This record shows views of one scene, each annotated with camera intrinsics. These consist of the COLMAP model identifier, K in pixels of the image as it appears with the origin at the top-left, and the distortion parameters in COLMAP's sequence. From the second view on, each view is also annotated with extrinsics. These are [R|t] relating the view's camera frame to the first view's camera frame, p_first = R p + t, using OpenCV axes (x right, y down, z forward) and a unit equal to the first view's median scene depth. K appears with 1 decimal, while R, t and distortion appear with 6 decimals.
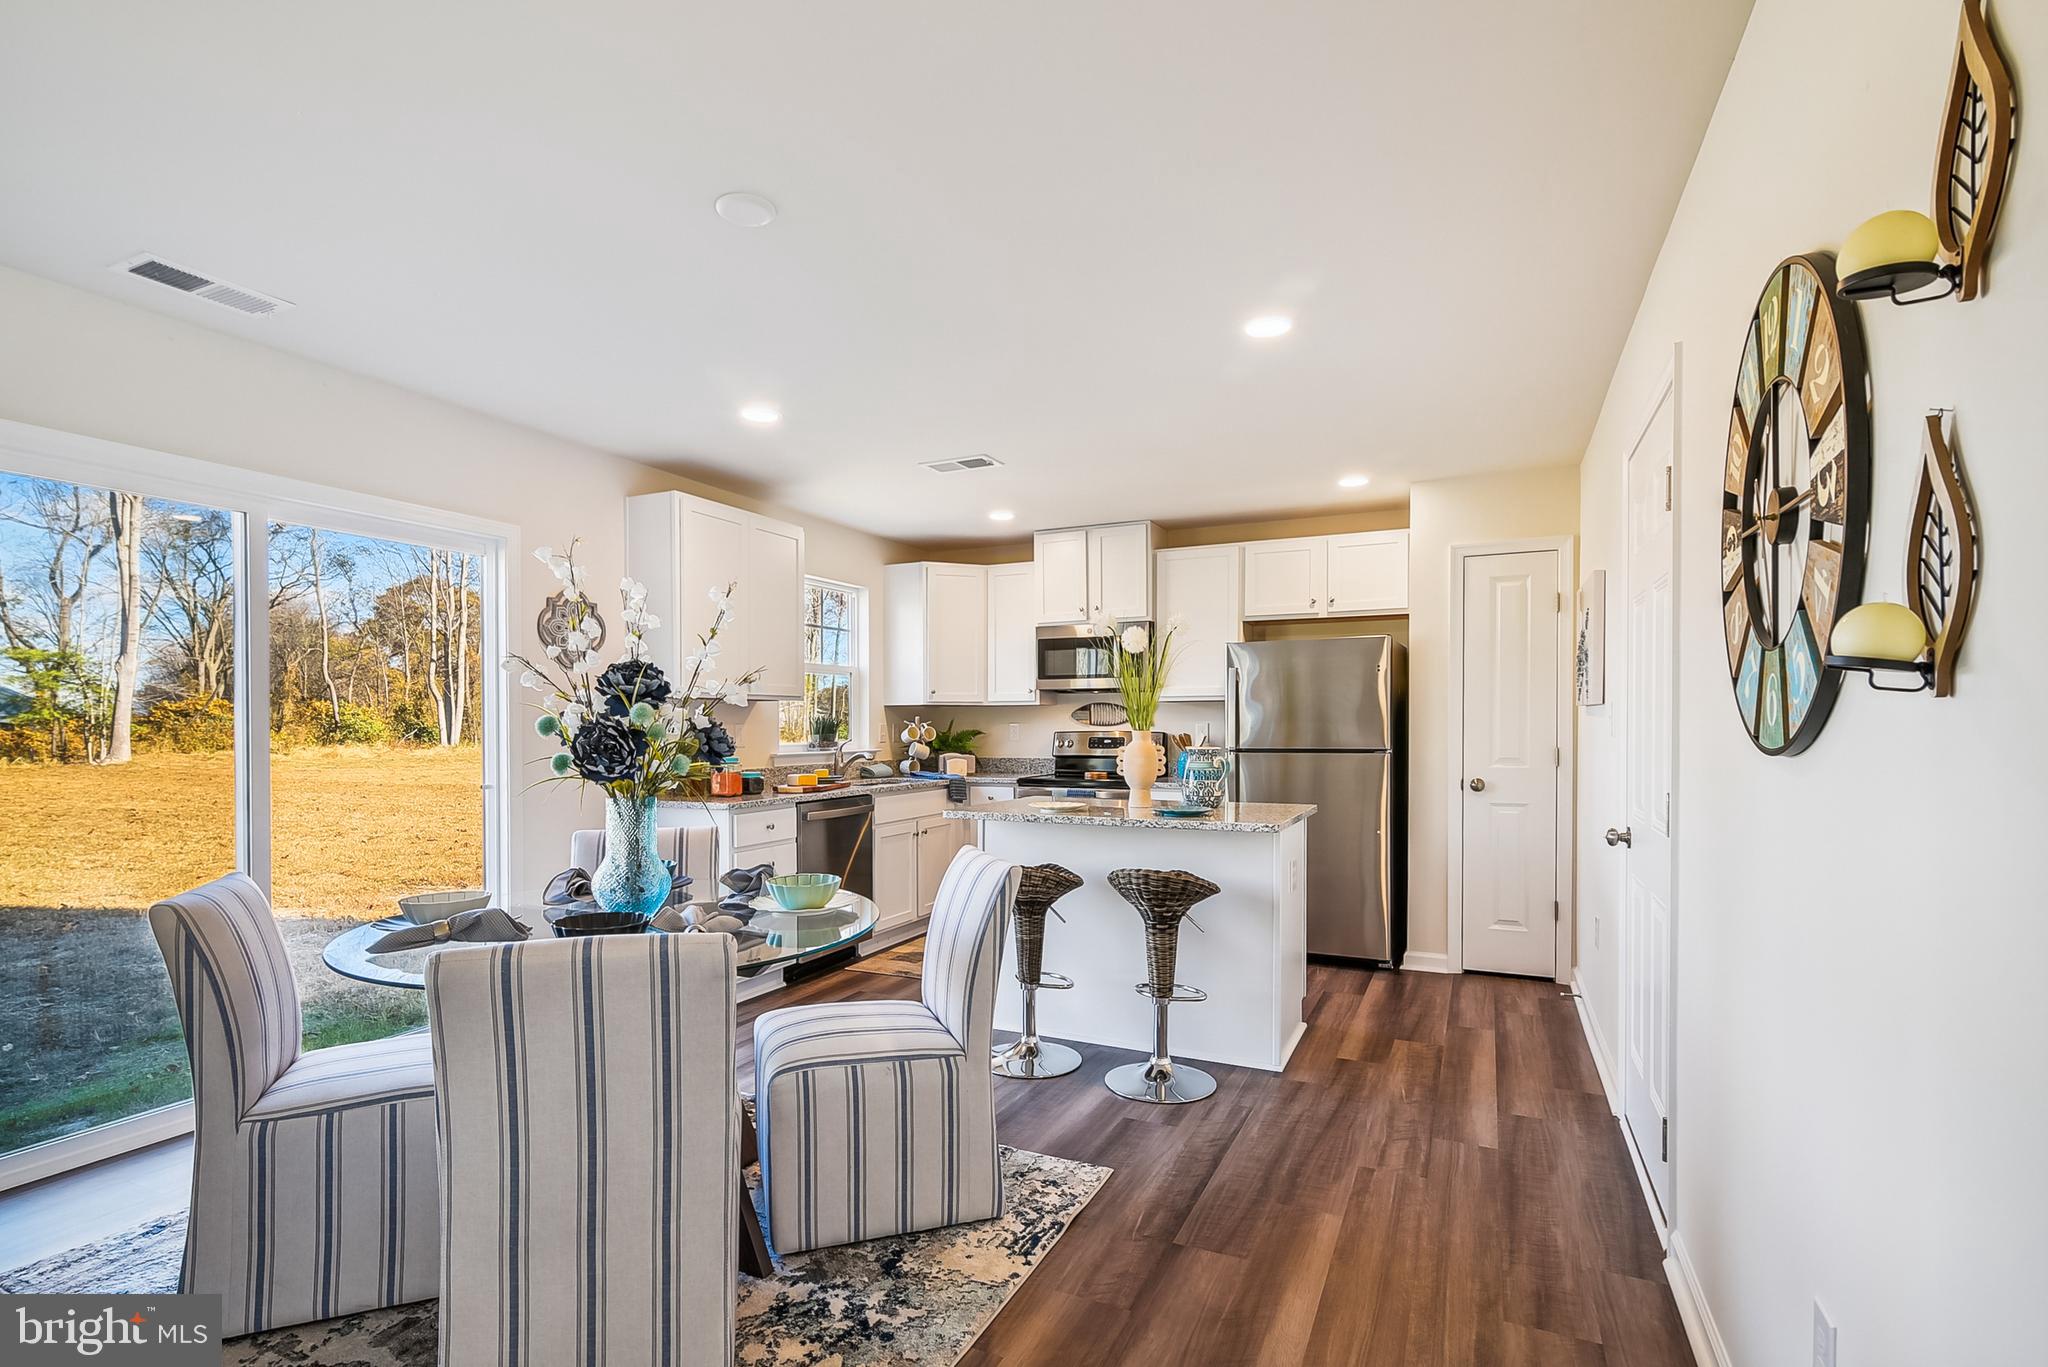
lens RADIAL K [[932.2, 0, 1006.3], [0, 932.2, 733.5], [0, 0, 1]] dist [-0.004531, 0.002058]
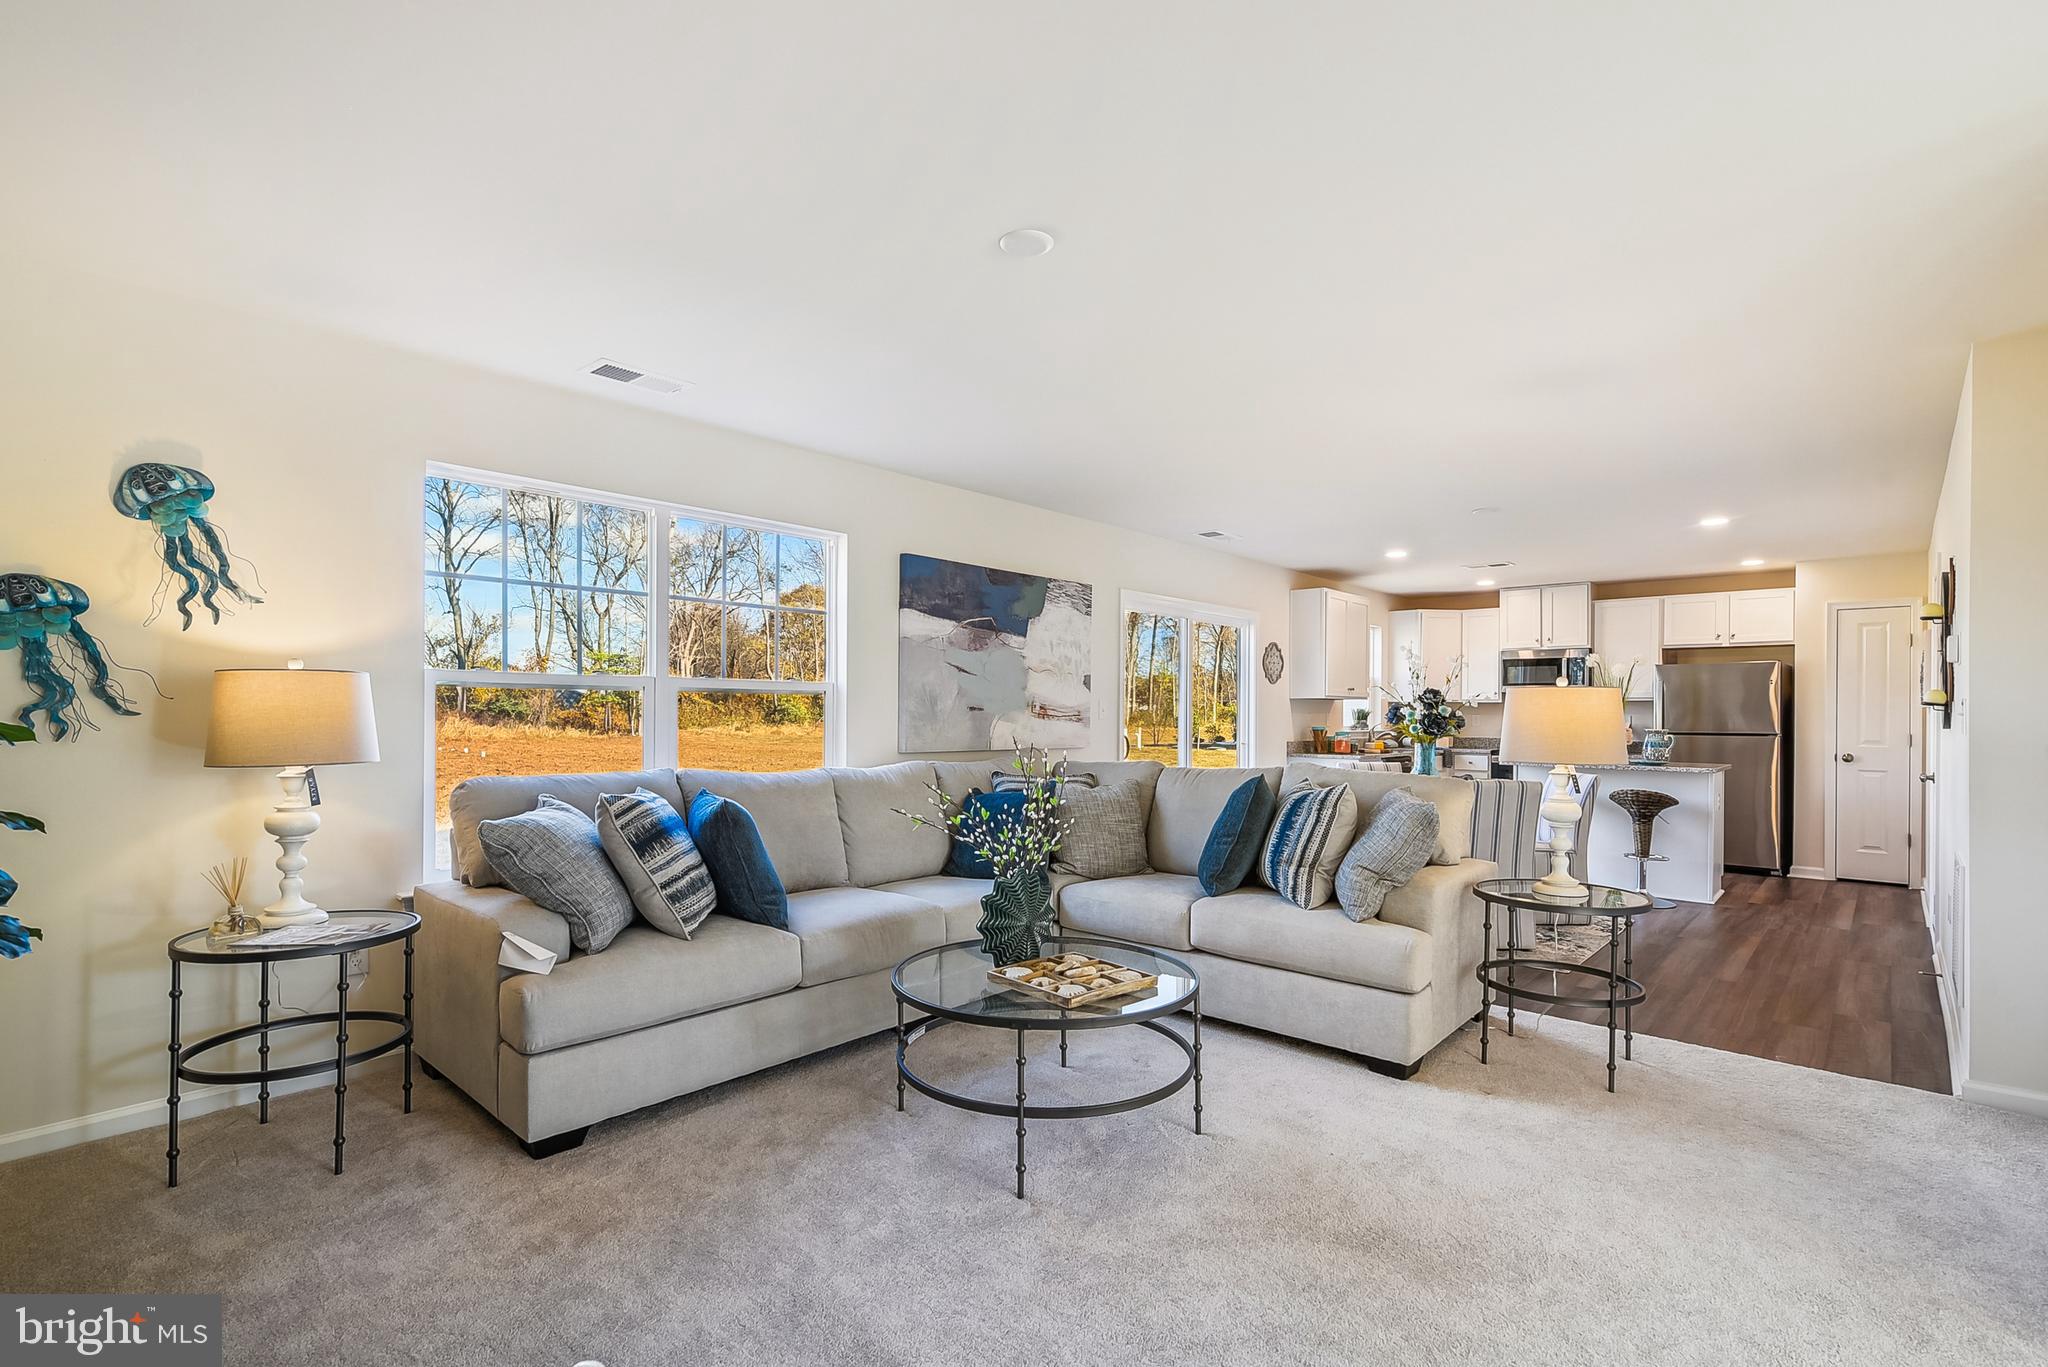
lens RADIAL K [[932.2, 0, 1007.1], [0, 932.2, 710.5], [0, 0, 1]] dist [-0.004531, 0.002058]
pose [[0.958672, 0.009080, -0.284370, -0.337657], [-0.012317, 0.999878, -0.009596, 0.007448], [0.284248, 0.012702, 0.958667, -0.753051]]
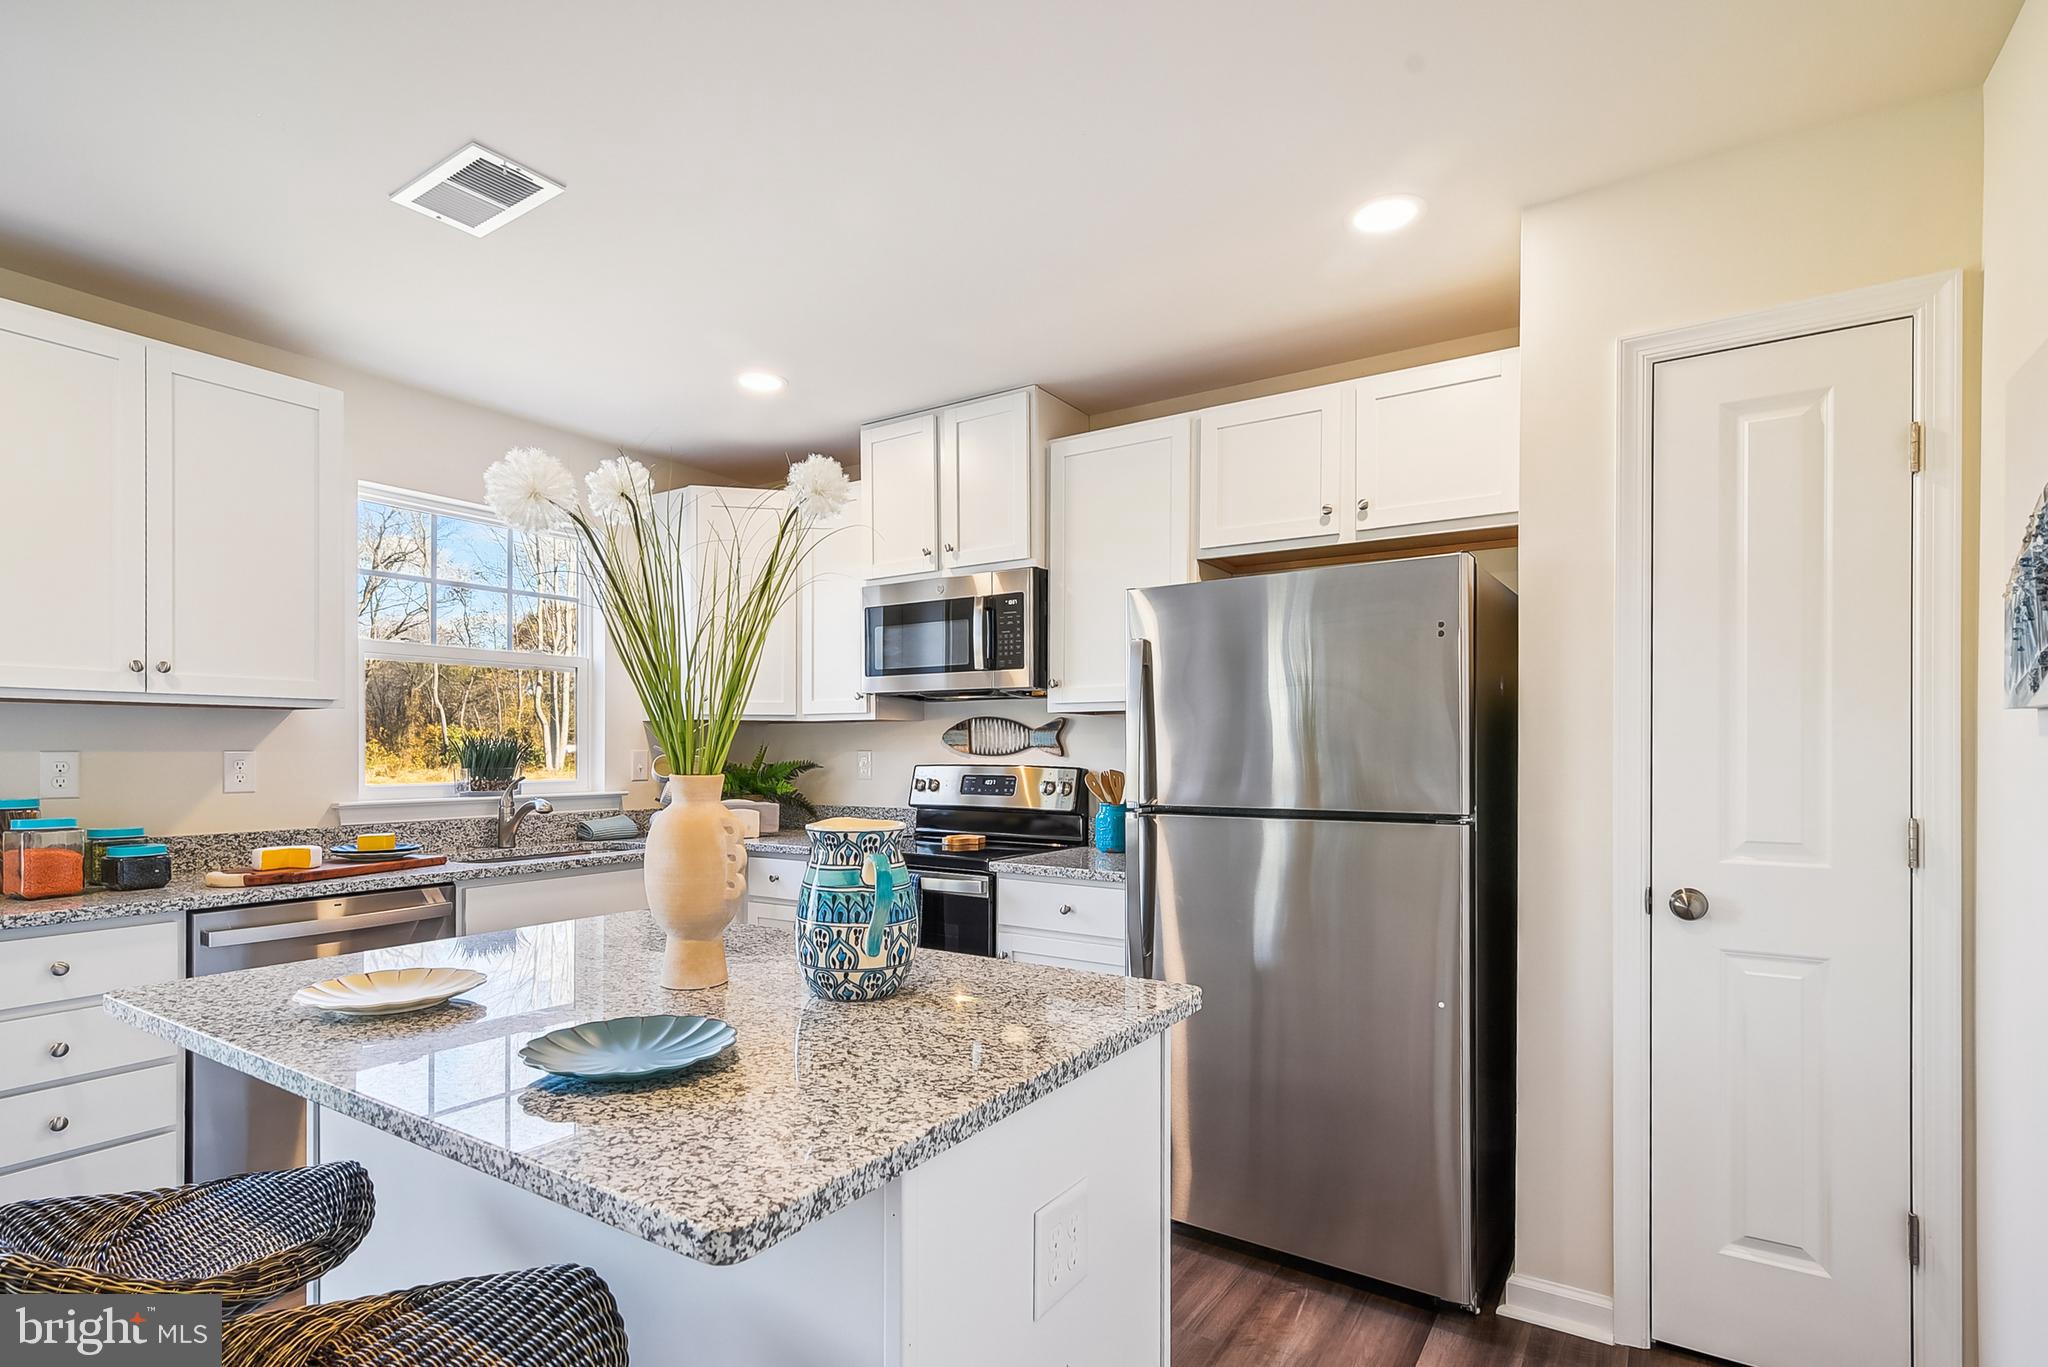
lens RADIAL K [[932.2, 0, 1021.7], [0, 932.2, 748.9], [0, 0, 1]] dist [-0.004531, 0.002058]
pose [[0.991976, 0.003778, -0.126369, 0.225845], [-0.005150, 0.999931, -0.010527, -0.007159], [0.126321, 0.011093, 0.991927, 0.472900]]
